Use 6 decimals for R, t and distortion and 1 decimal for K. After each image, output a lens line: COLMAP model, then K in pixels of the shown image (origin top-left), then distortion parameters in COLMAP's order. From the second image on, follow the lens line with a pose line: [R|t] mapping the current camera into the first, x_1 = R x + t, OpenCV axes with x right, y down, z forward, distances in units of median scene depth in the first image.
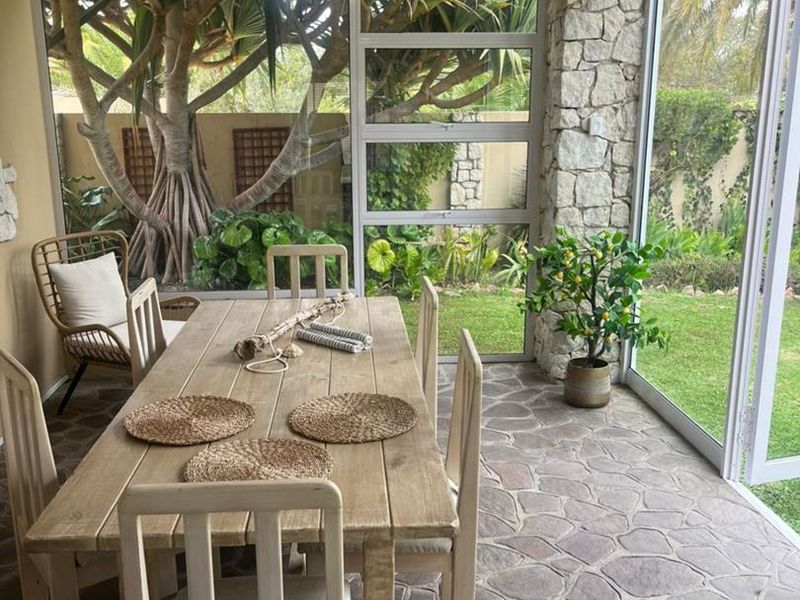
lens RADIAL K [[835.7, 0, 400.0], [0, 835.7, 300.7], [0, 0, 1]] dist [0.058770, 0.000000]
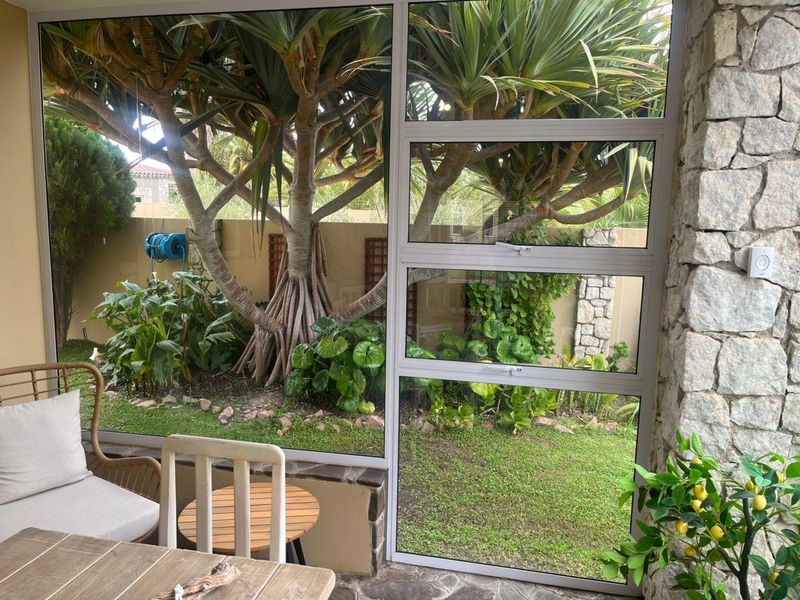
lens RADIAL K [[625.3, 0, 394.7], [0, 625.3, 303.0], [0, 0, 1]] dist [0.052702, -0.072142]
pose [[0.960454, 0.062591, -0.271314, 0.106467], [-0.087658, 0.992830, -0.081268, -0.118565], [0.264282, 0.101837, 0.959054, 0.501239]]
